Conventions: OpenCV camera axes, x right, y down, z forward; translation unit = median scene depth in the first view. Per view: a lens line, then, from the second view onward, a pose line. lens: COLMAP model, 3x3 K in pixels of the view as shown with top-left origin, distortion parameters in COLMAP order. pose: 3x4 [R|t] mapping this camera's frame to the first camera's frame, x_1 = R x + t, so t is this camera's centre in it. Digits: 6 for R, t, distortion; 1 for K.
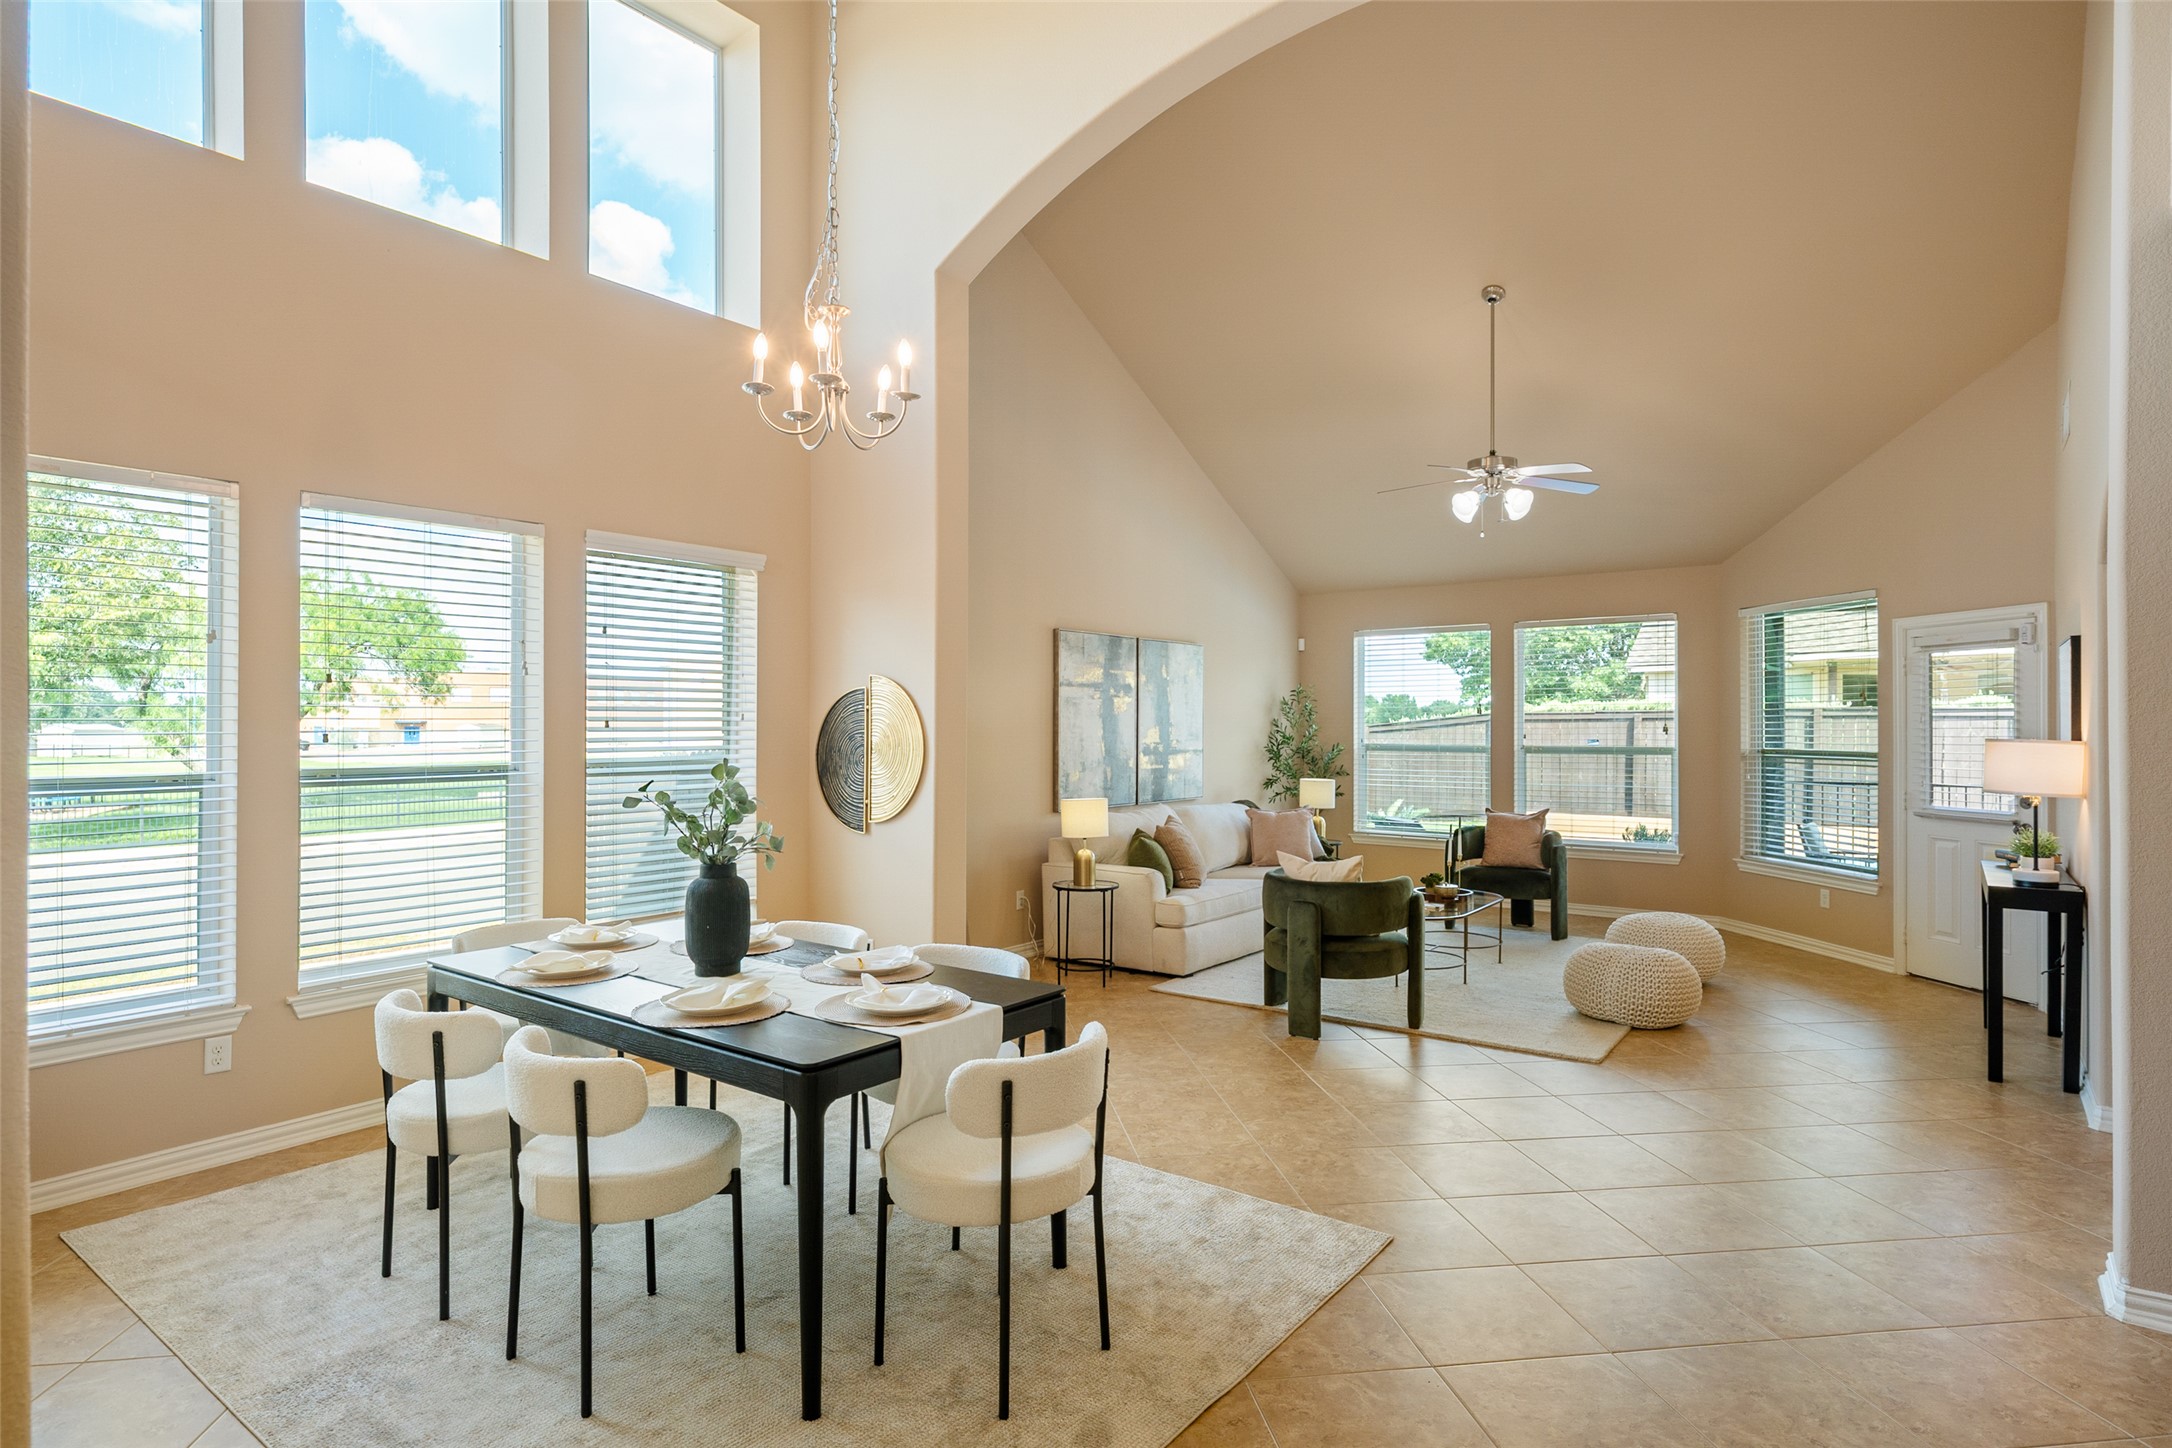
lens RADIAL K [[1164.8, 0, 1083.7], [0, 1164.8, 721.2], [0, 0, 1]] dist [0.016596, 0.000320]
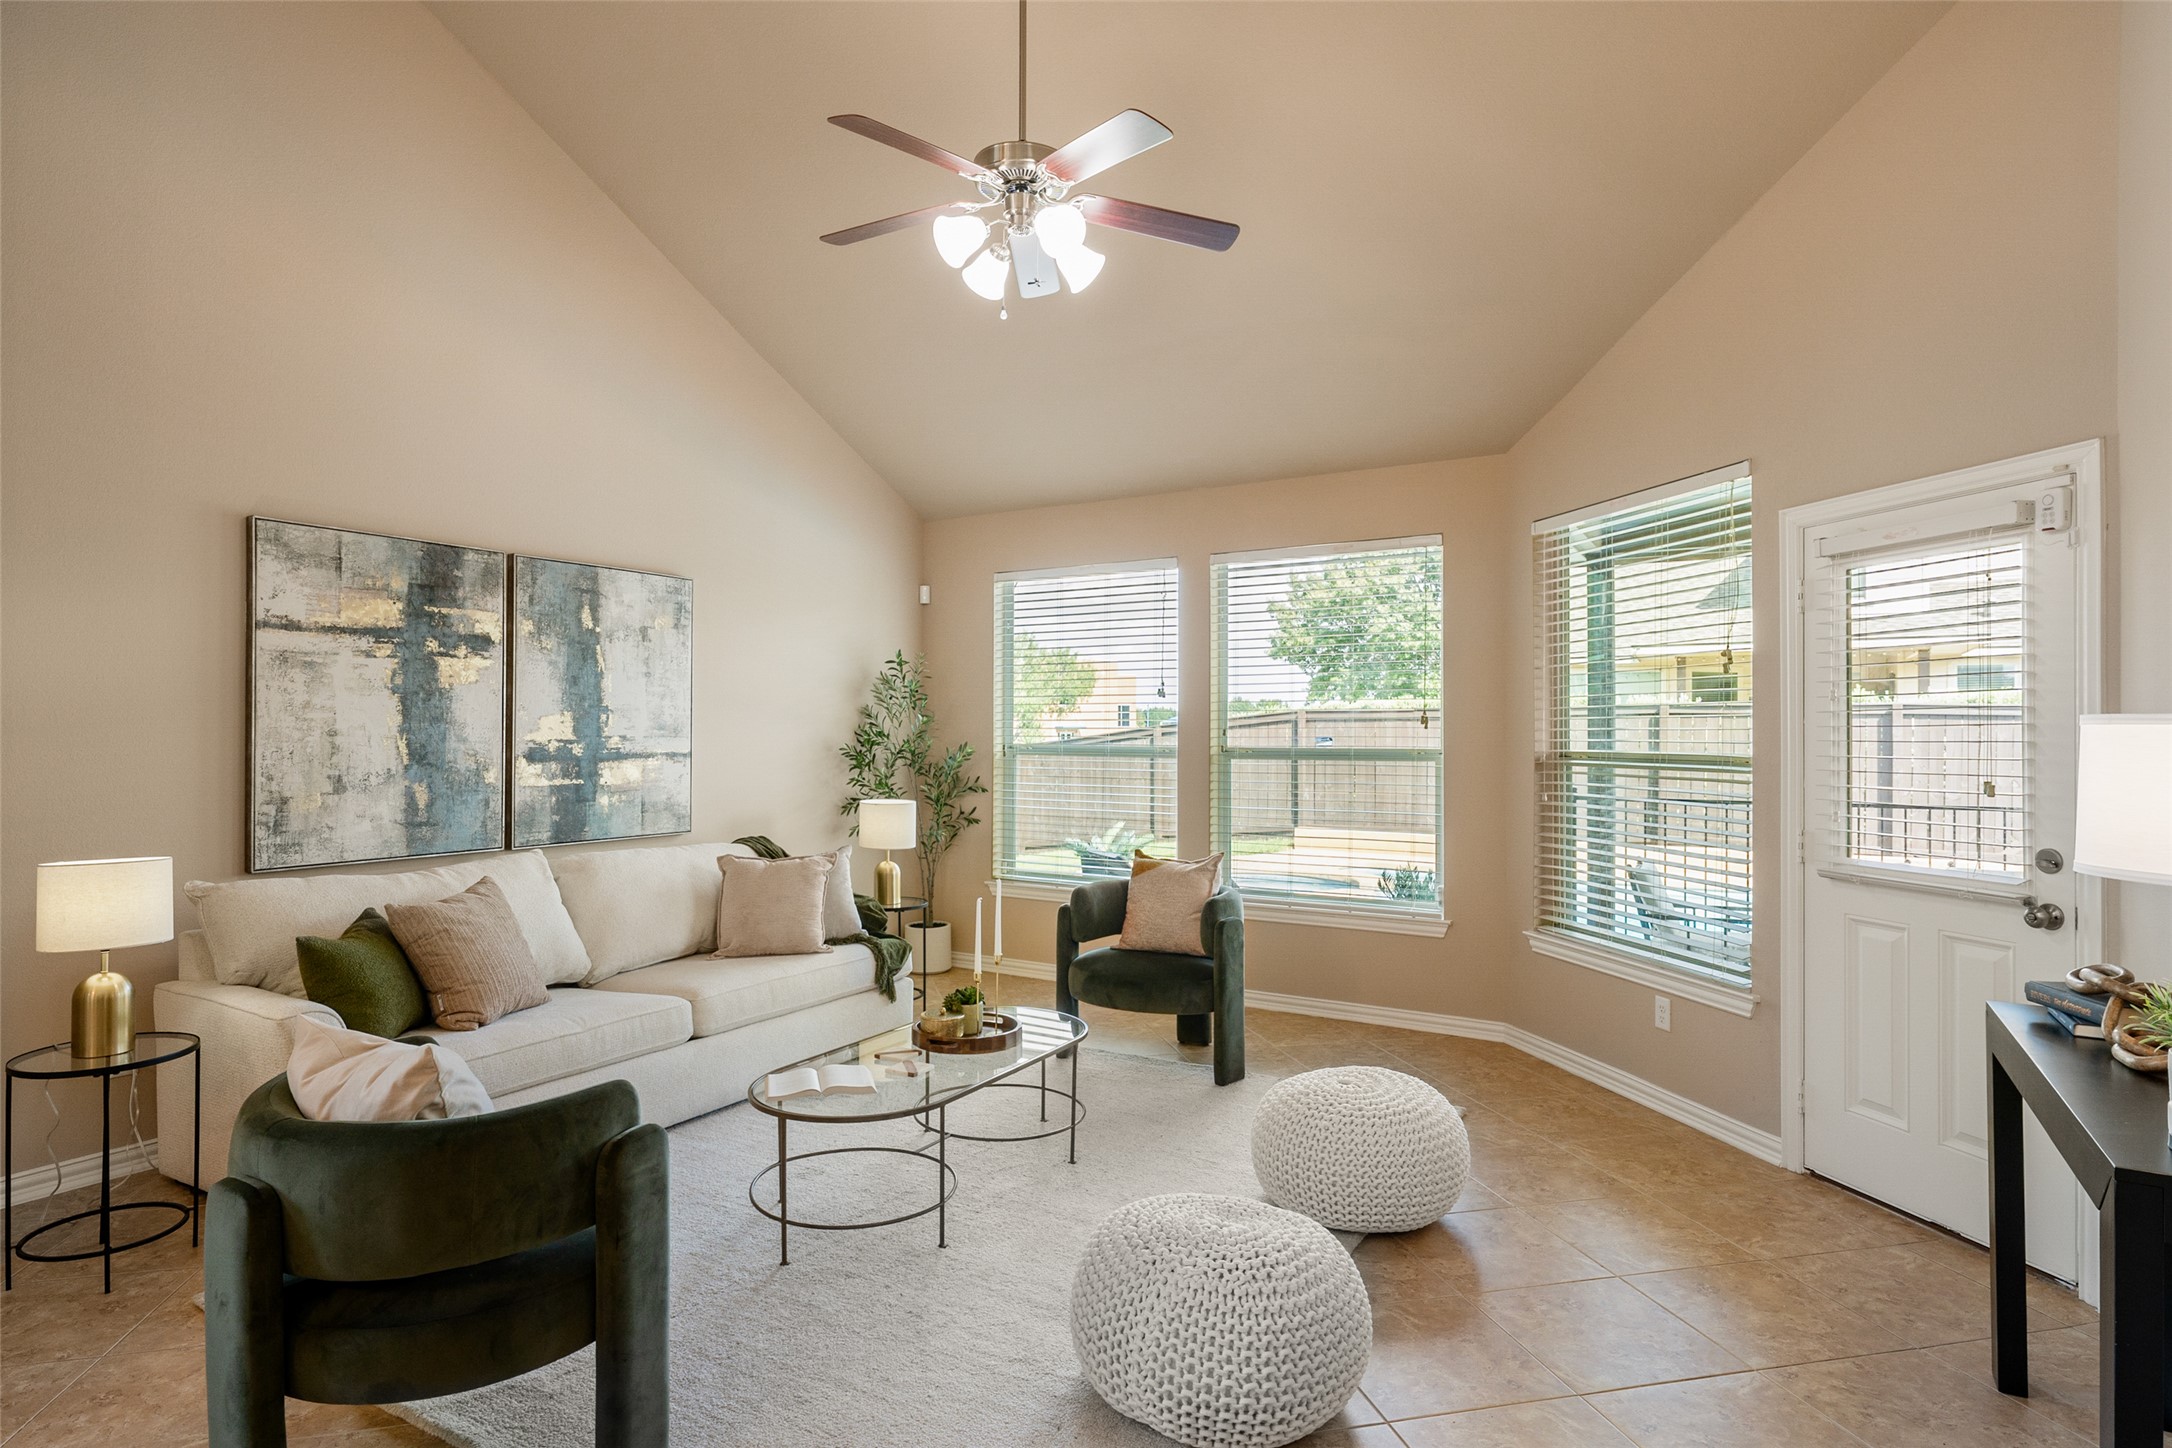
lens RADIAL K [[1164.8, 0, 1081.9], [0, 1164.8, 729.7], [0, 0, 1]] dist [0.016596, 0.000320]
pose [[0.995630, 0.001778, 0.093366, 0.266773], [-0.002024, 0.999995, 0.002532, 0.011331], [-0.093361, -0.002710, 0.995629, 0.412335]]
